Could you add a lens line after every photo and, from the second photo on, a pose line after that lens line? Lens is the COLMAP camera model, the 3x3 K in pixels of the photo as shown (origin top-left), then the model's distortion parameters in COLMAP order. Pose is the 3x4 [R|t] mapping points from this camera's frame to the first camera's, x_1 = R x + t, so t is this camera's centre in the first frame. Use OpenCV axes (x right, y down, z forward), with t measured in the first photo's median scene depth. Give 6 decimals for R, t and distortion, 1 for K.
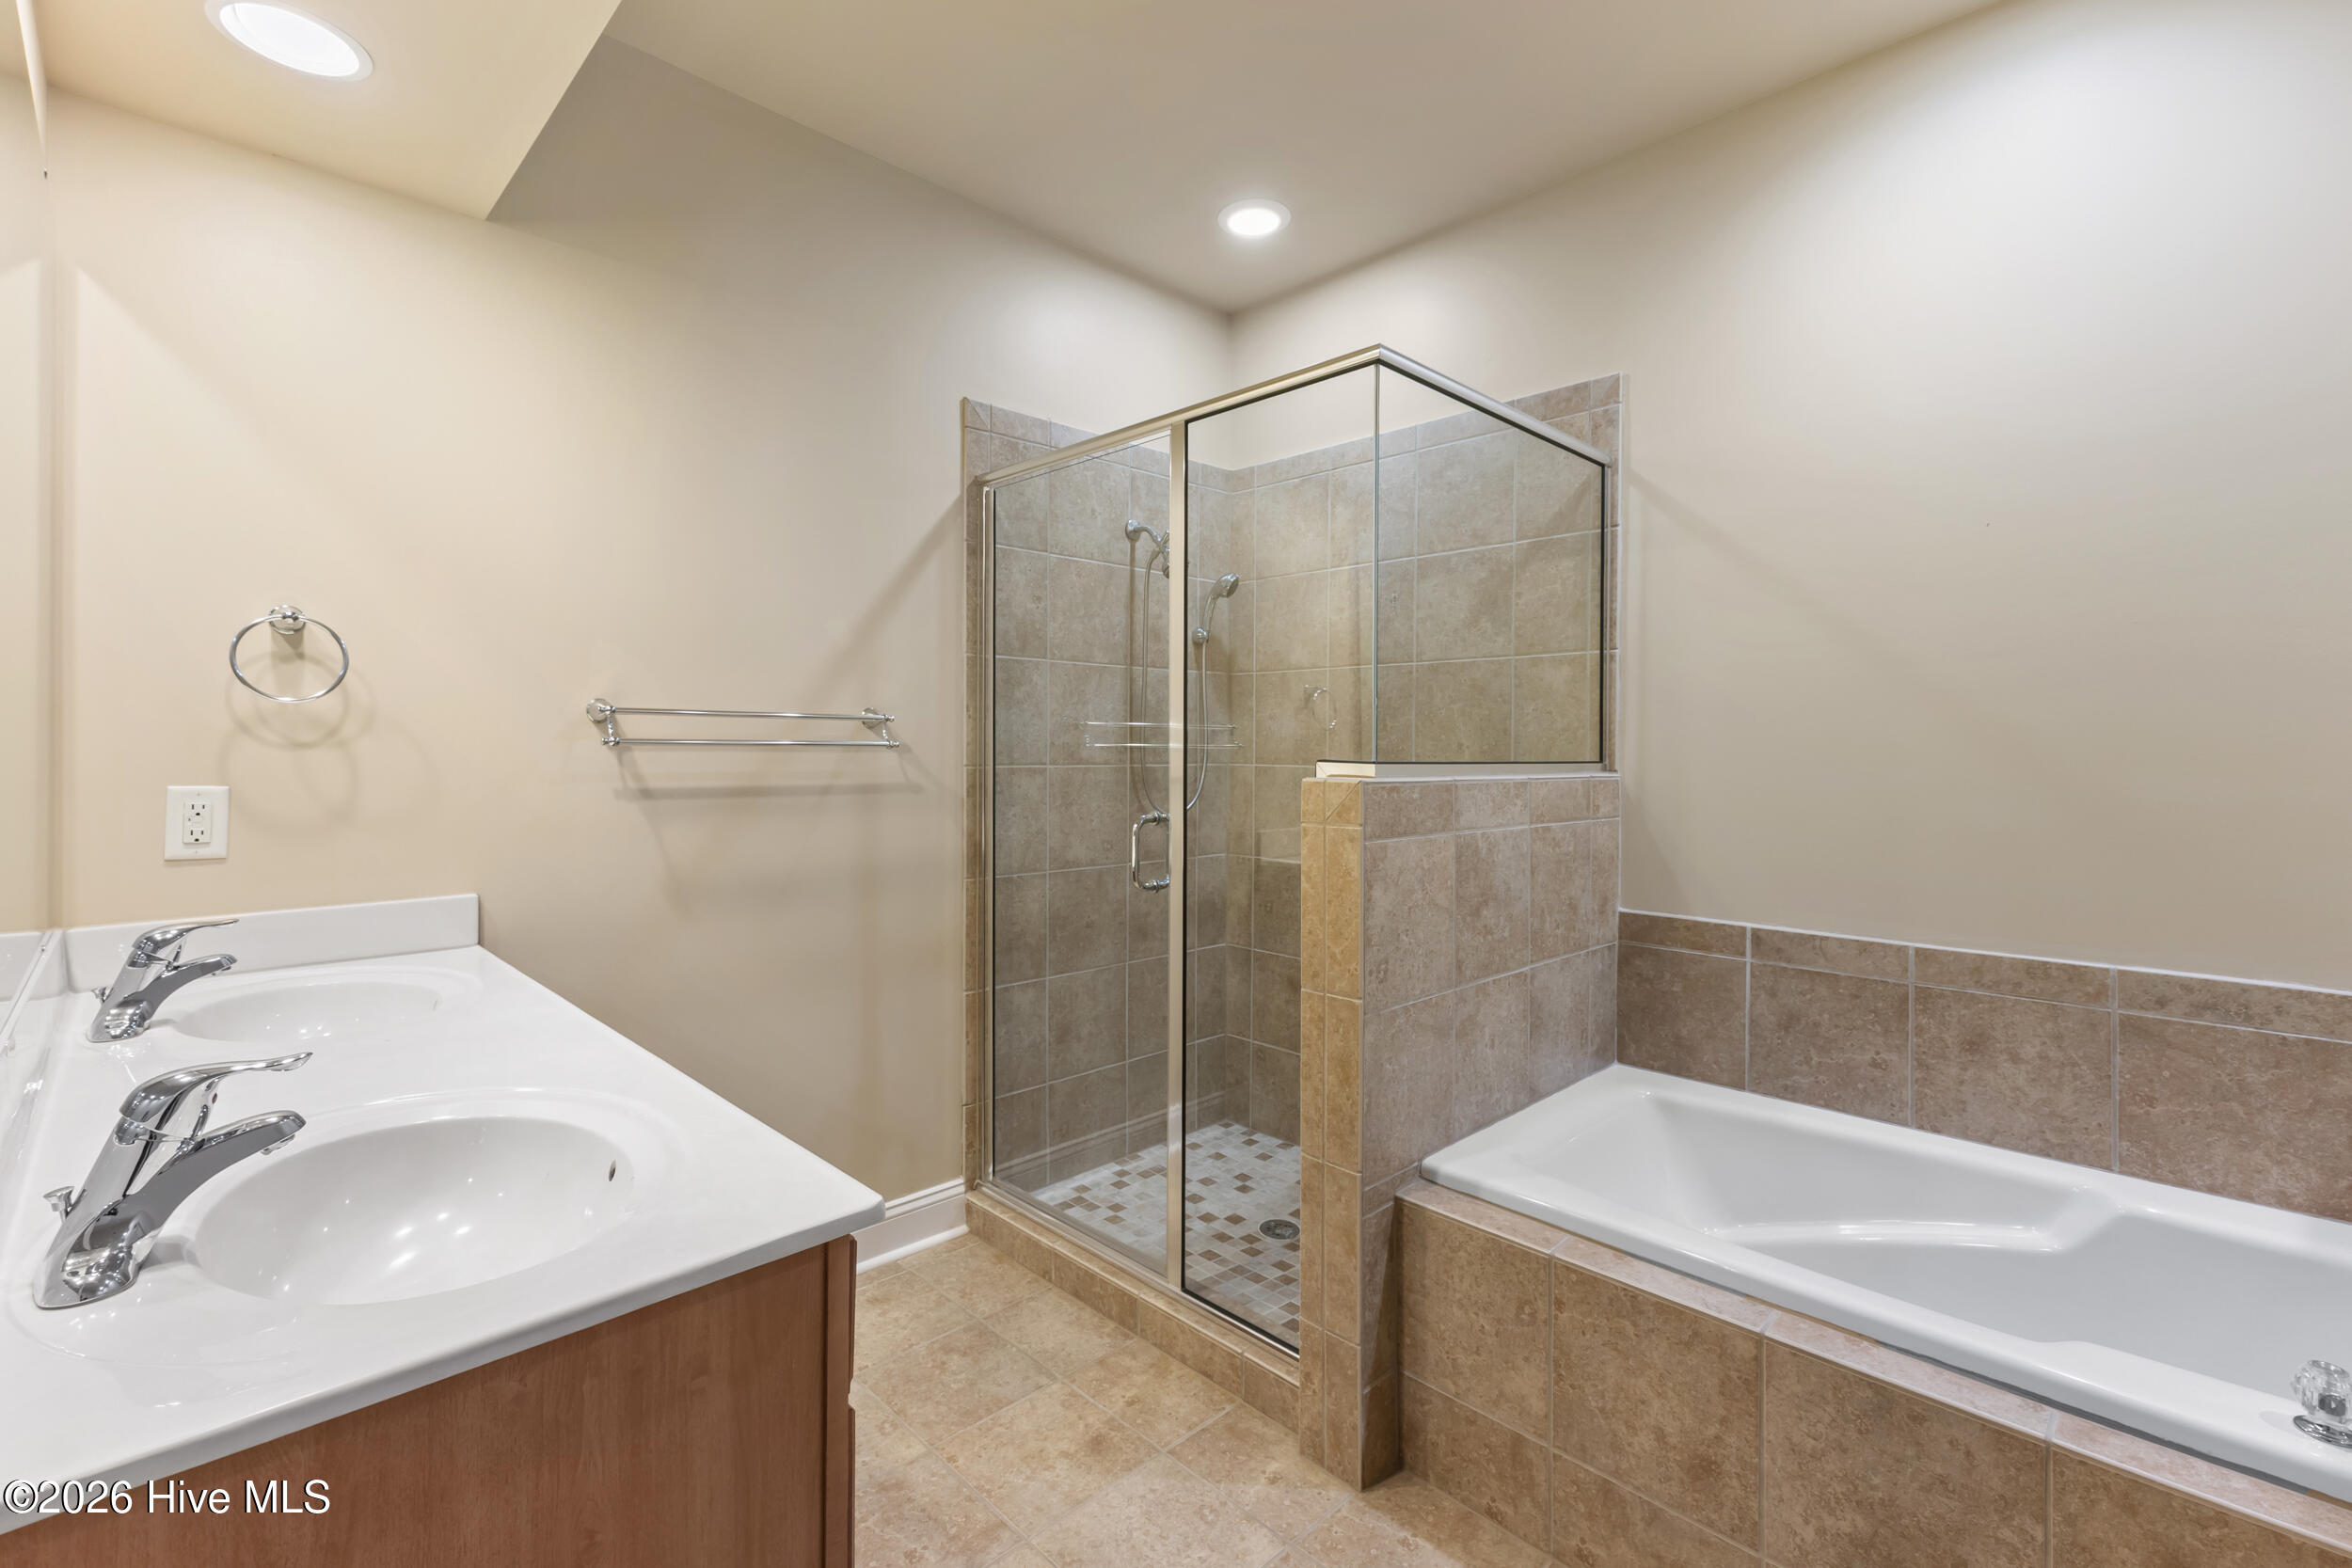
lens RADIAL K [[1029.5, 0, 1182.6], [0, 1029.5, 751.6], [0, 0, 1]] dist [0.008010, -0.000937]
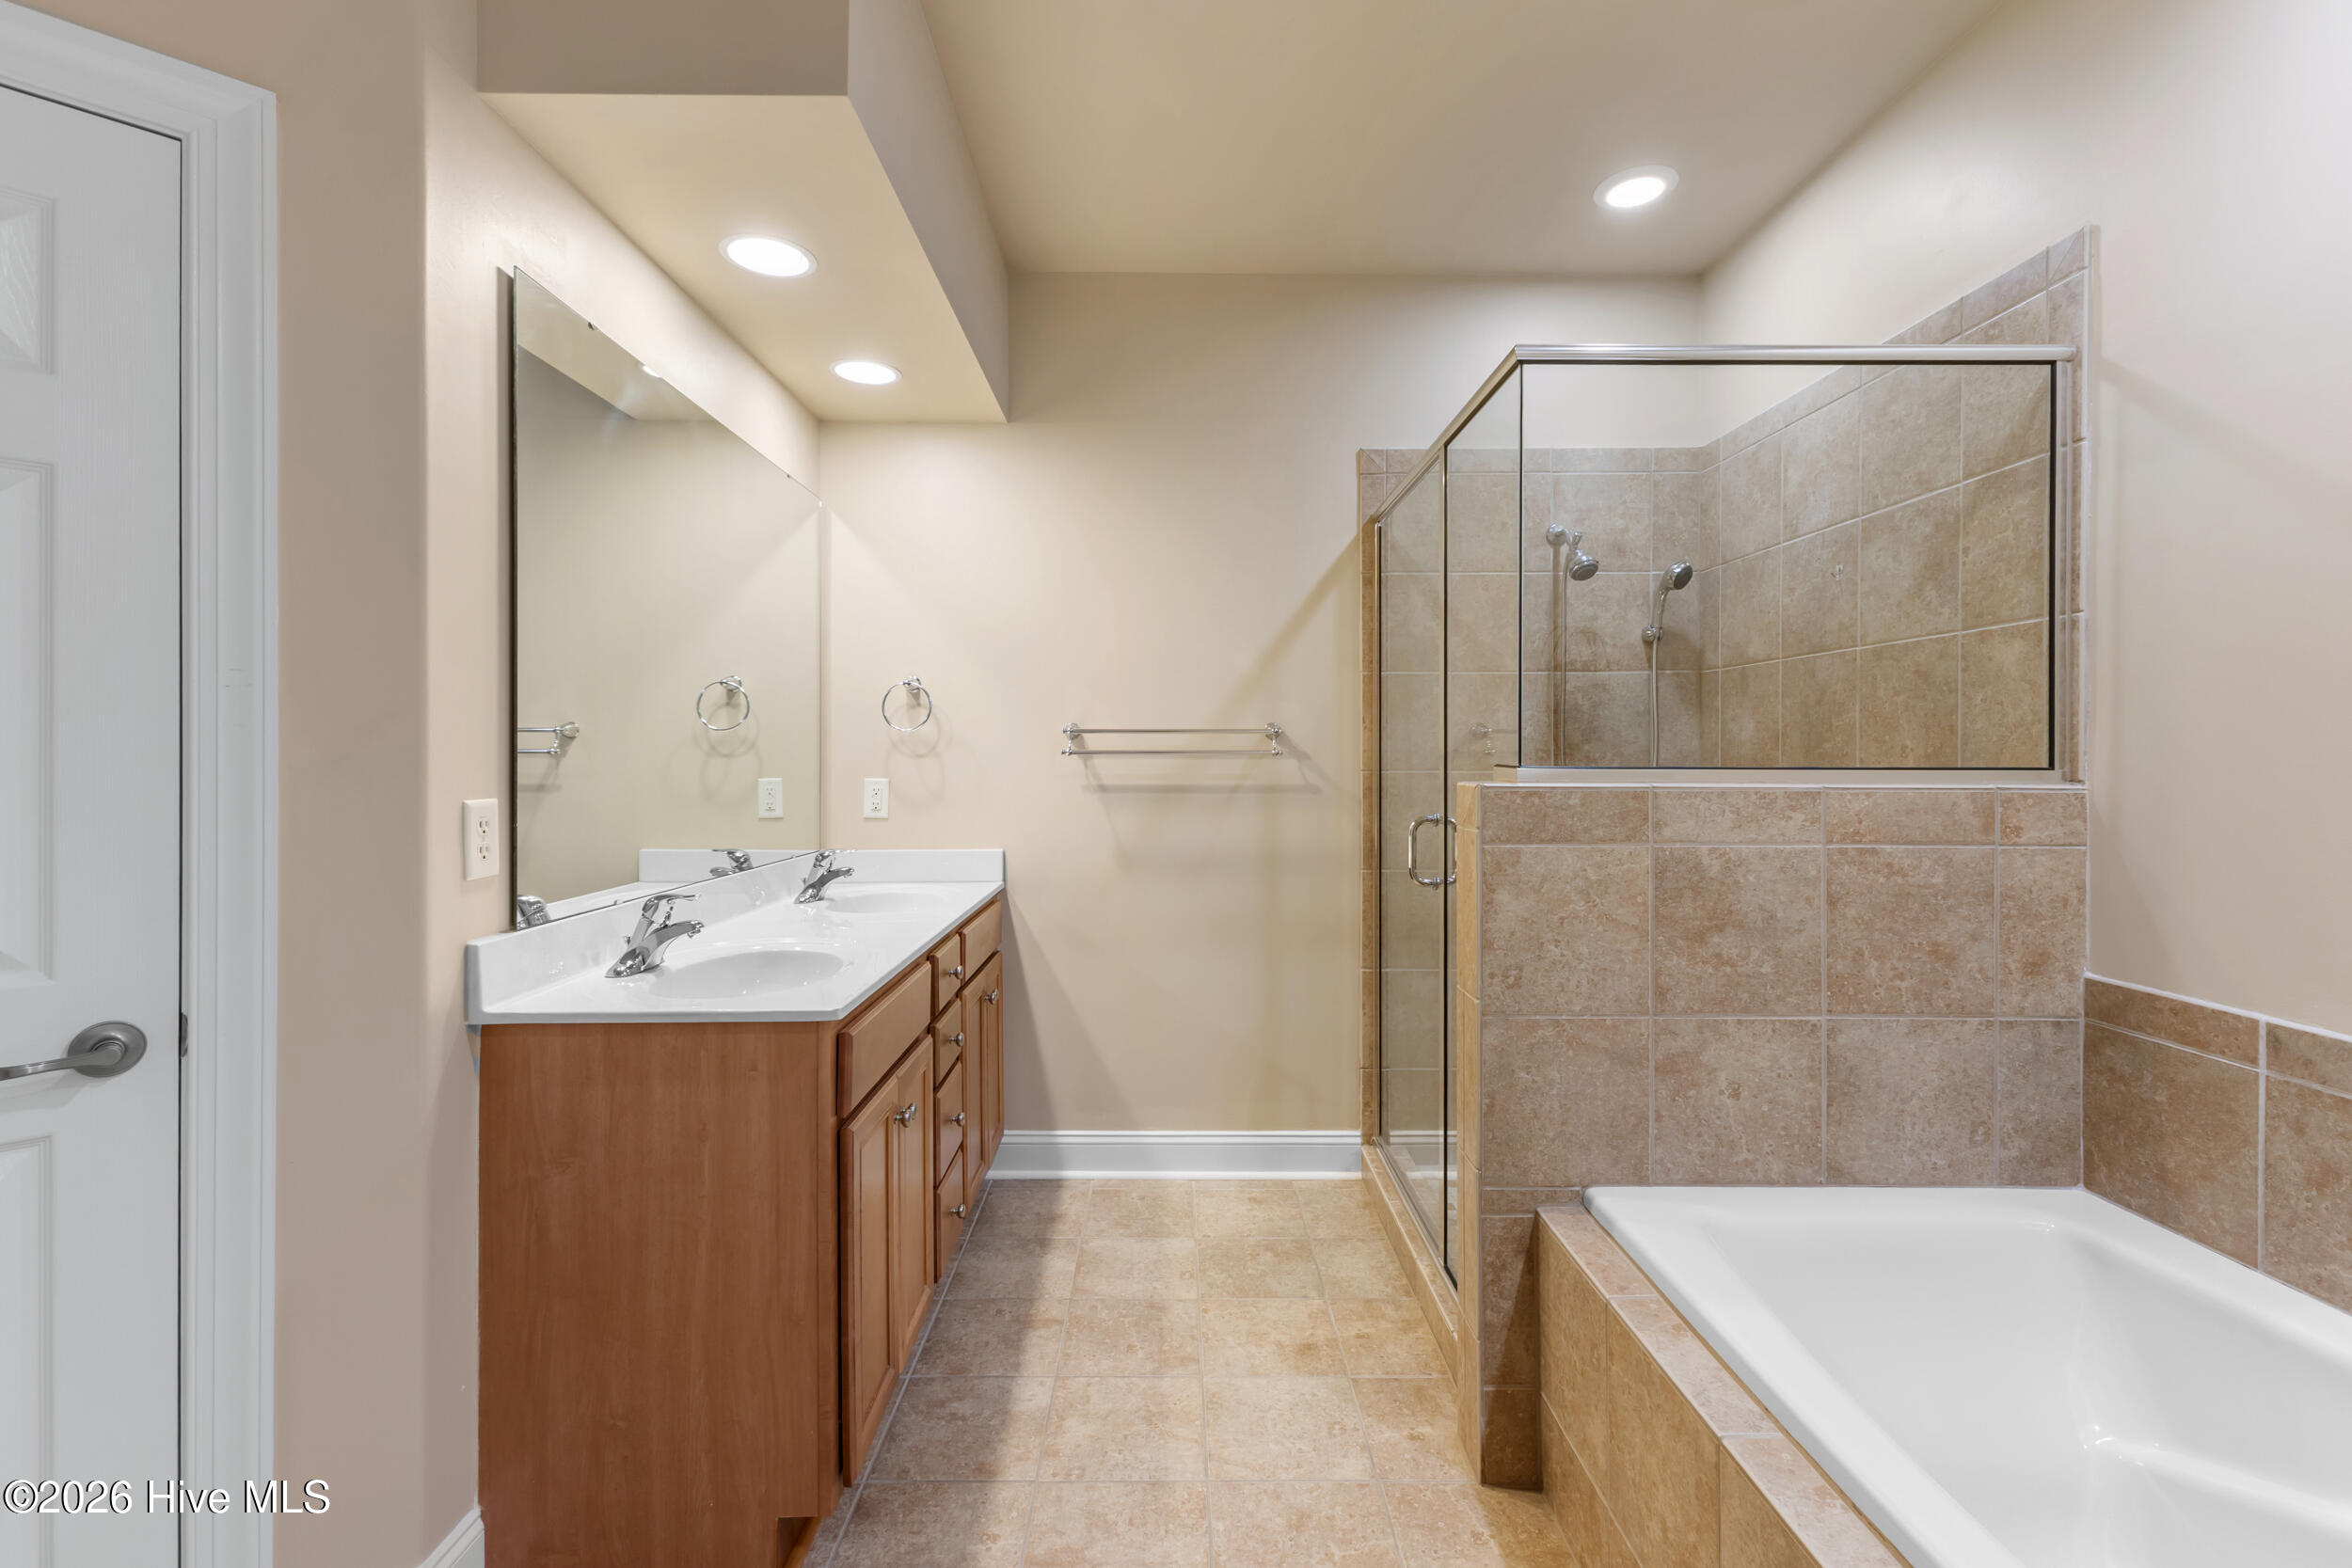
lens RADIAL K [[1029.5, 0, 1182.6], [0, 1029.5, 751.6], [0, 0, 1]] dist [0.008010, -0.000937]
pose [[0.716692, -0.008558, -0.697337, 0.511449], [0.003517, 0.999956, -0.008657, 0.002318], [0.697381, 0.003752, 0.716691, 0.048342]]
